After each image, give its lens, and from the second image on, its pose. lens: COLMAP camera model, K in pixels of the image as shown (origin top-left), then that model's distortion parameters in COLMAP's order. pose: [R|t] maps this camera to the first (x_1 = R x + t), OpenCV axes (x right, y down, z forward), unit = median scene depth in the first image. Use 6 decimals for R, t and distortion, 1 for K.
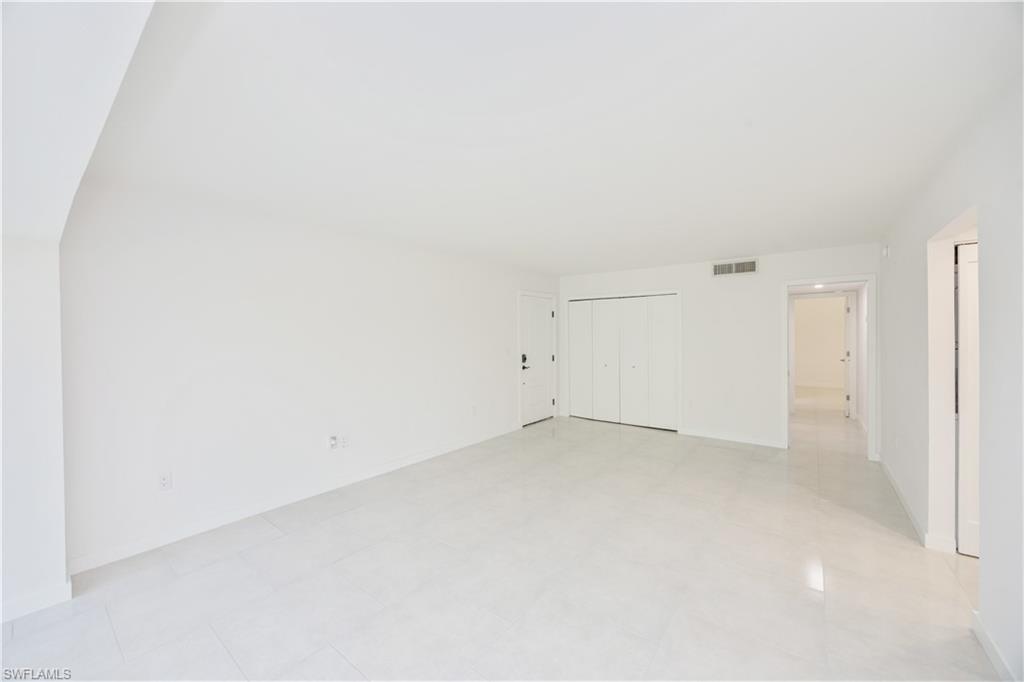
lens RADIAL K [[386.3, 0, 512.6], [0, 386.3, 340.7], [0, 0, 1]] dist [-0.001027, -0.000379]
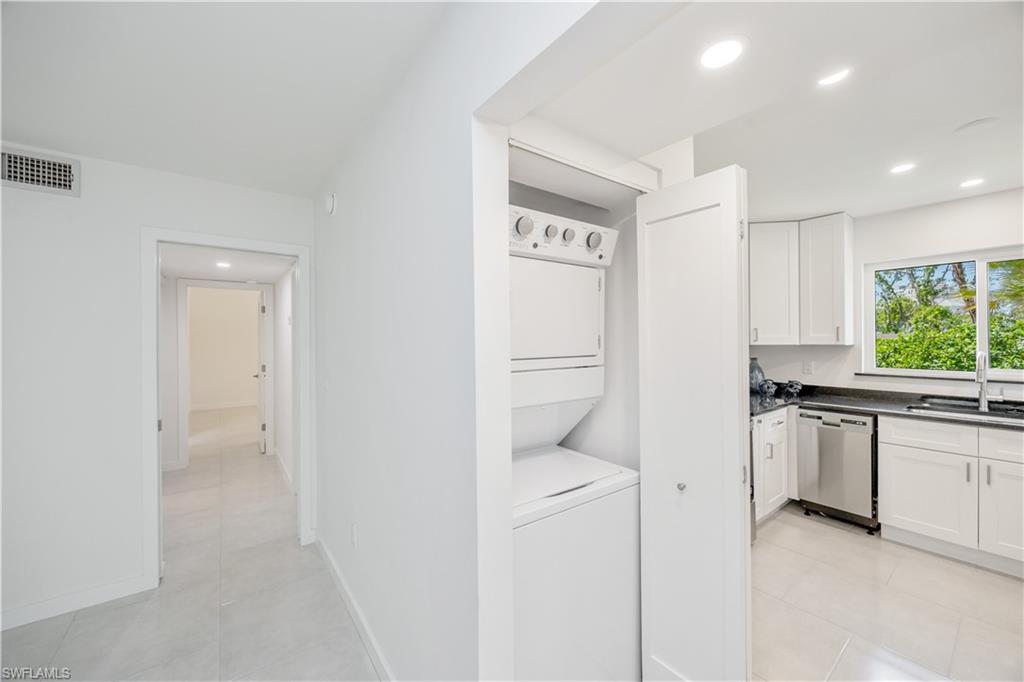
lens RADIAL K [[386.3, 0, 513.5], [0, 386.3, 340.3], [0, 0, 1]] dist [-0.001027, -0.000379]
pose [[0.261625, 0.005501, 0.965154, 0.287594], [0.009465, 0.999921, -0.008264, -0.008801], [-0.965123, 0.011297, 0.261553, 0.352416]]
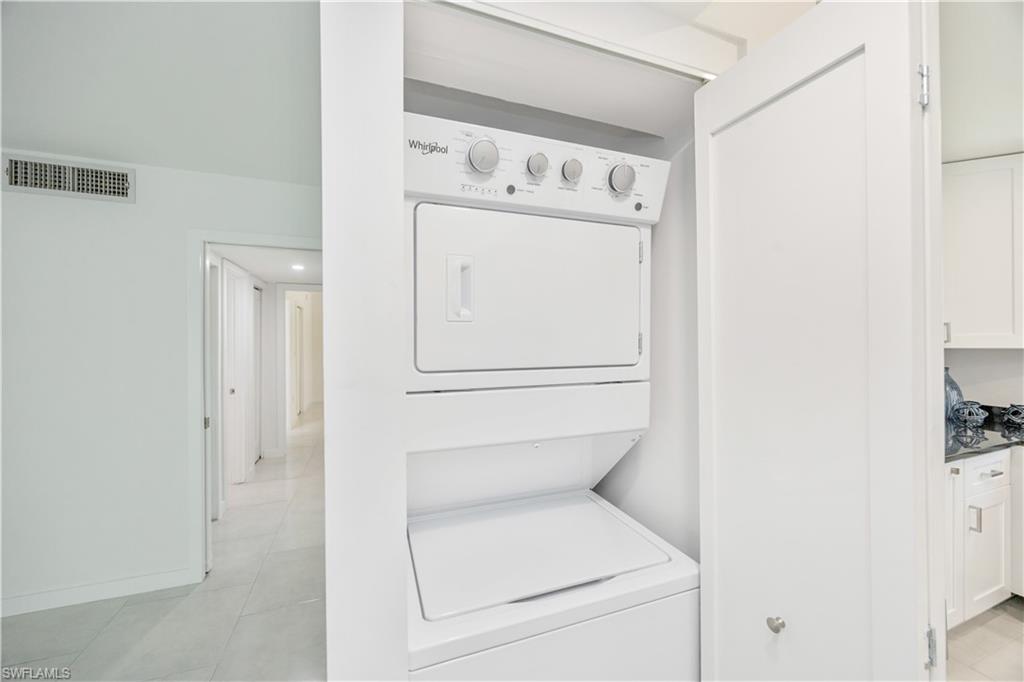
lens RADIAL K [[386.3, 0, 511.5], [0, 386.3, 340.2], [0, 0, 1]] dist [-0.001027, -0.000379]
pose [[0.517447, 0.006817, 0.855688, 0.387858], [0.003908, 0.999939, -0.010330, -0.009316], [-0.855707, 0.008689, 0.517388, 0.325491]]
